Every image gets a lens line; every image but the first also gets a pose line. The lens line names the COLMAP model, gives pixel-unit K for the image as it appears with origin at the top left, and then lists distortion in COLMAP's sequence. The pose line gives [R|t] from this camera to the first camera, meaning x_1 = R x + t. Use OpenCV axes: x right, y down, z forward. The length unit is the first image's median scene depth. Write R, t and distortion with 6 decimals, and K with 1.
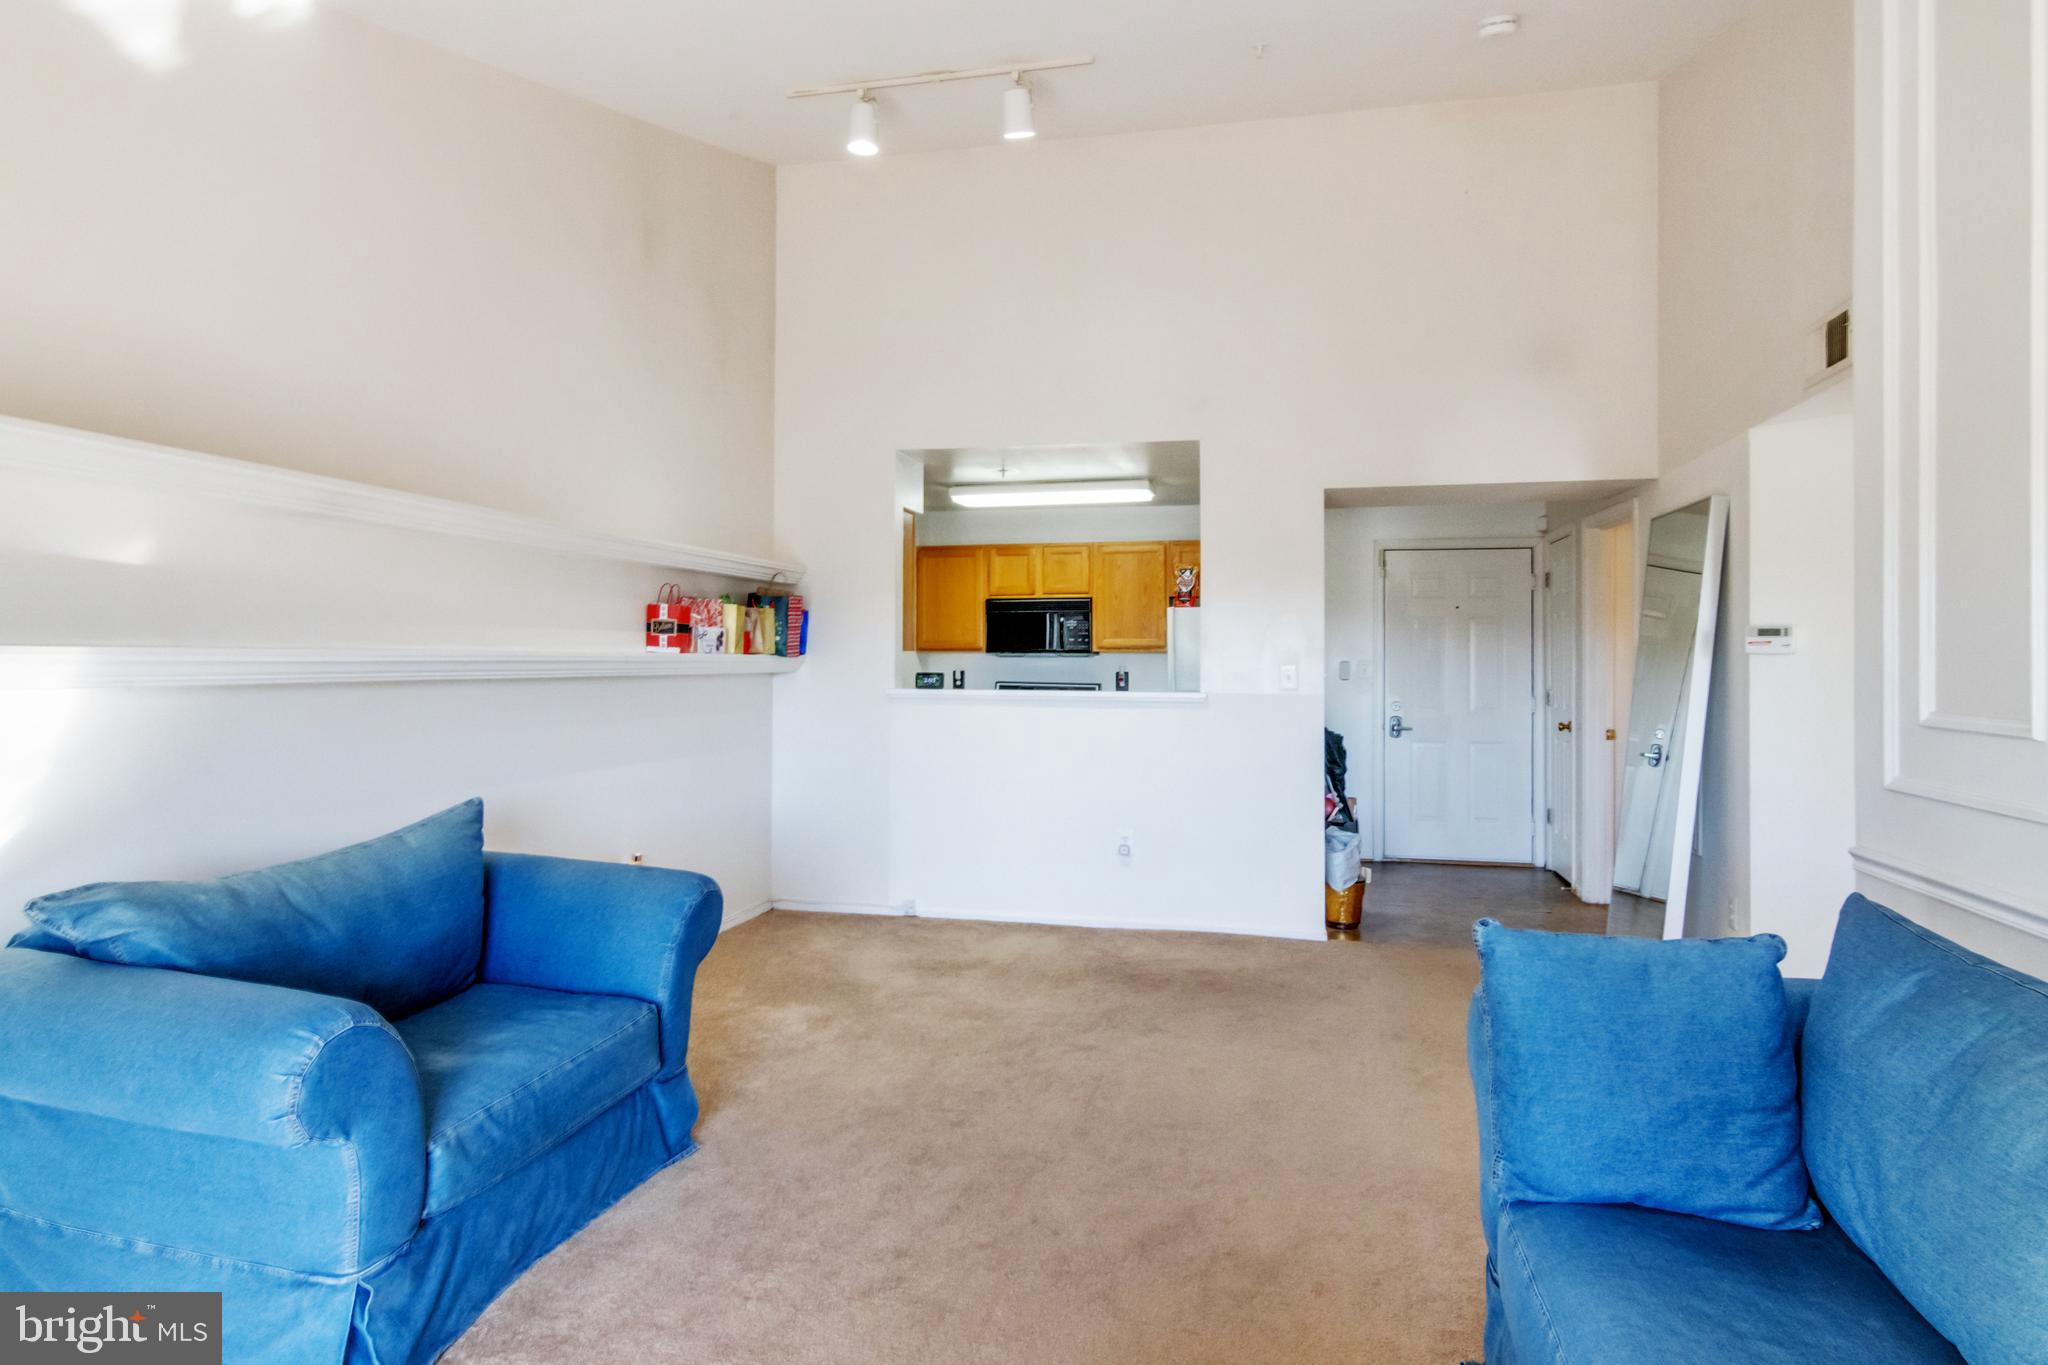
lens RADIAL K [[1161.4, 0, 1020.5], [0, 1161.4, 667.8], [0, 0, 1]] dist [0.005446, 0.000518]
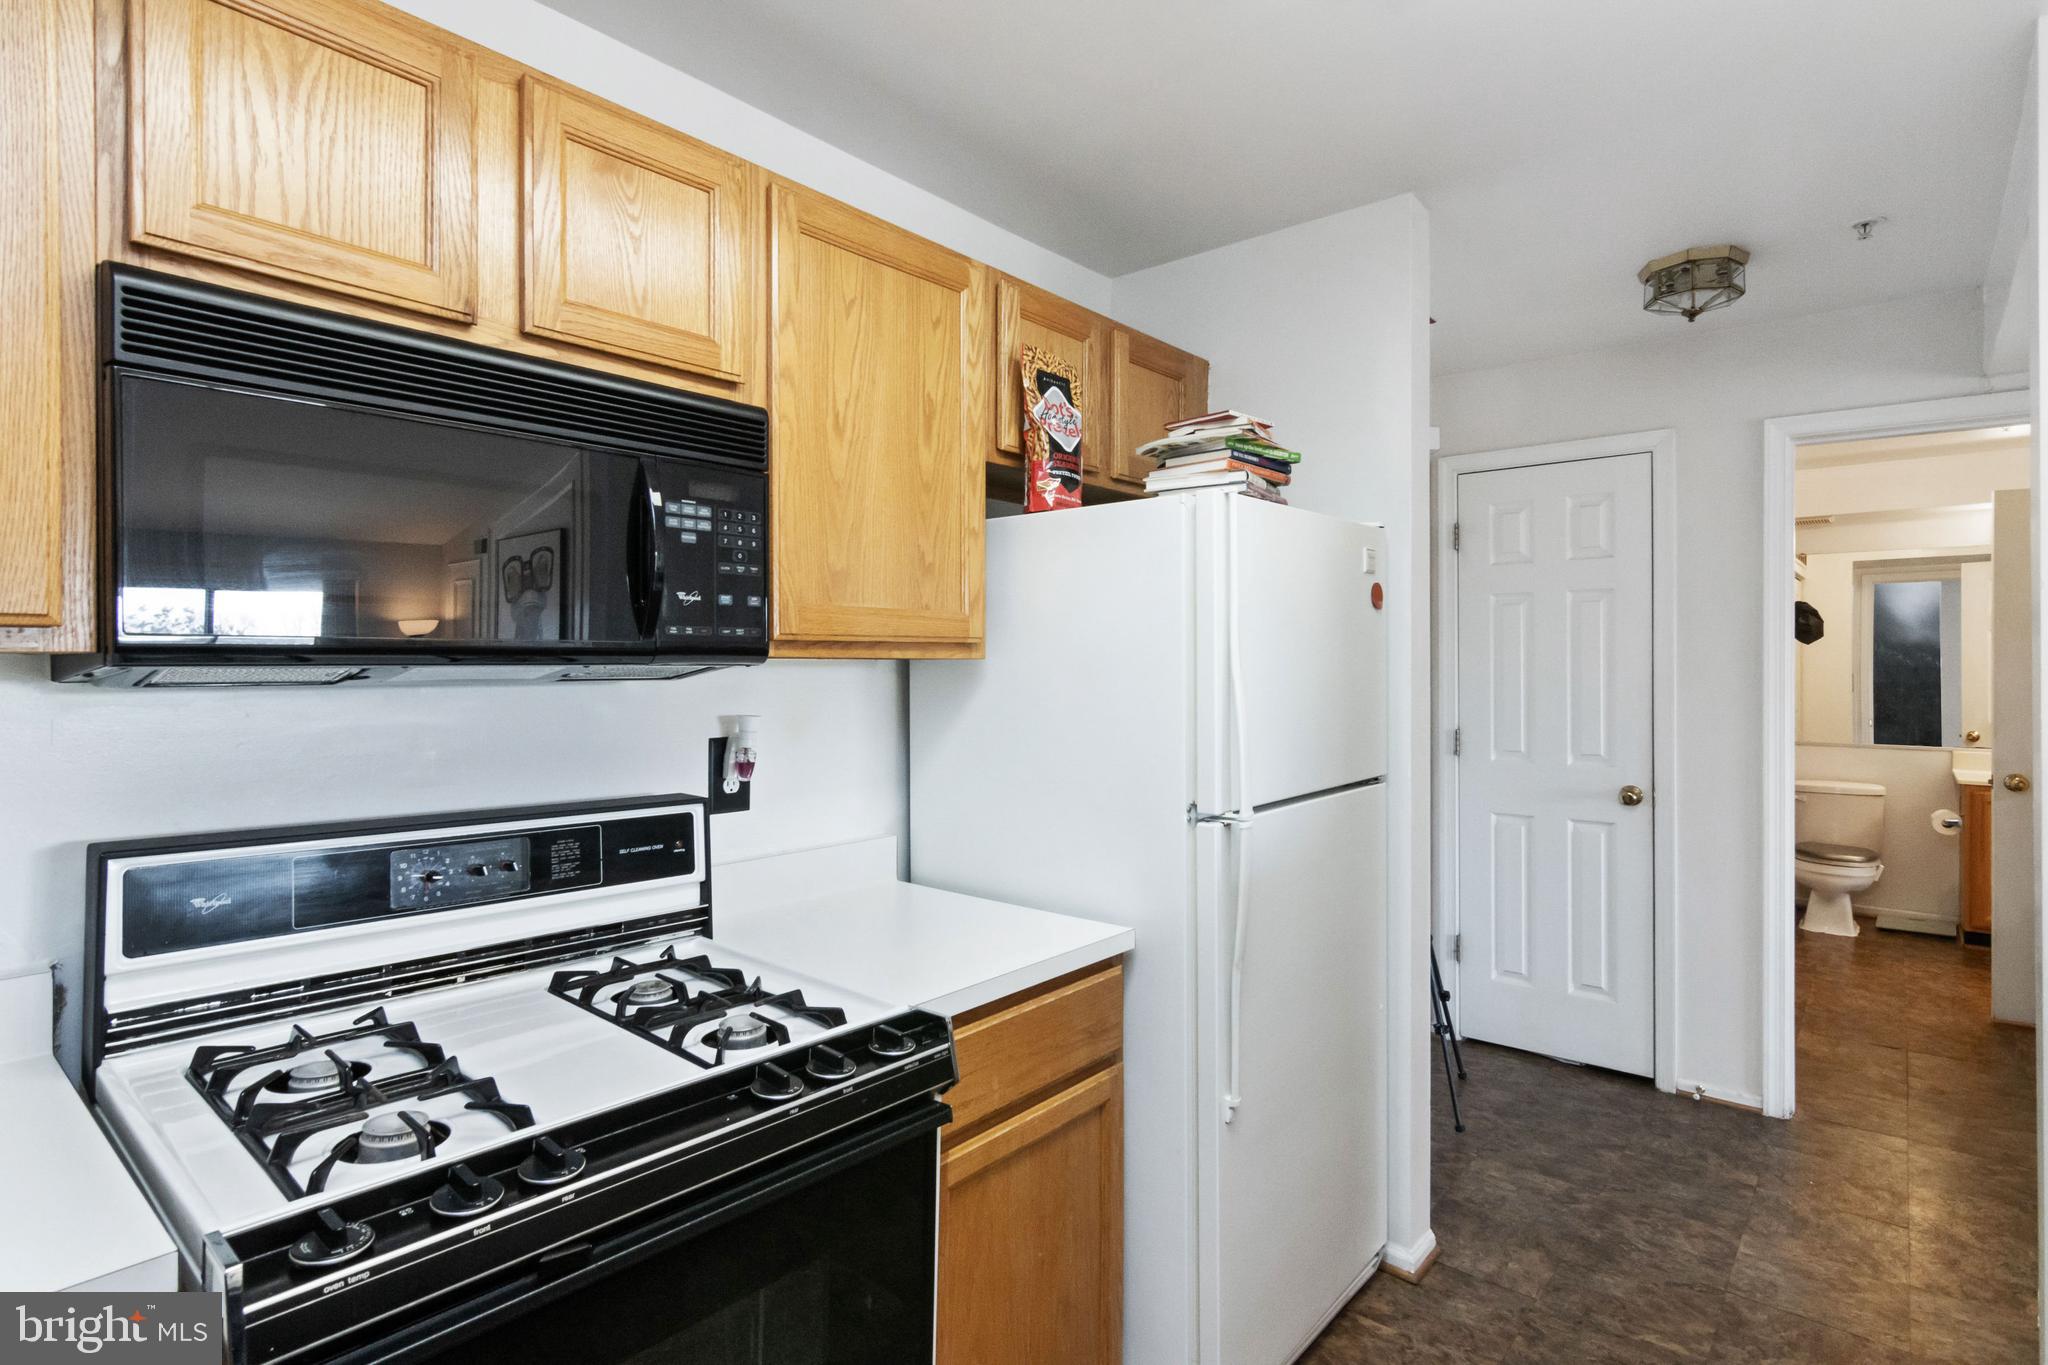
lens RADIAL K [[1051.2, 0, 1012.6], [0, 1051.2, 668.6], [0, 0, 1]] dist [-0.001855, 0.004234]
pose [[0.452499, -0.003364, 0.891758, -0.093431], [0.011251, 0.999935, -0.001937, -0.010977], [-0.891694, 0.010910, 0.452508, 0.868969]]
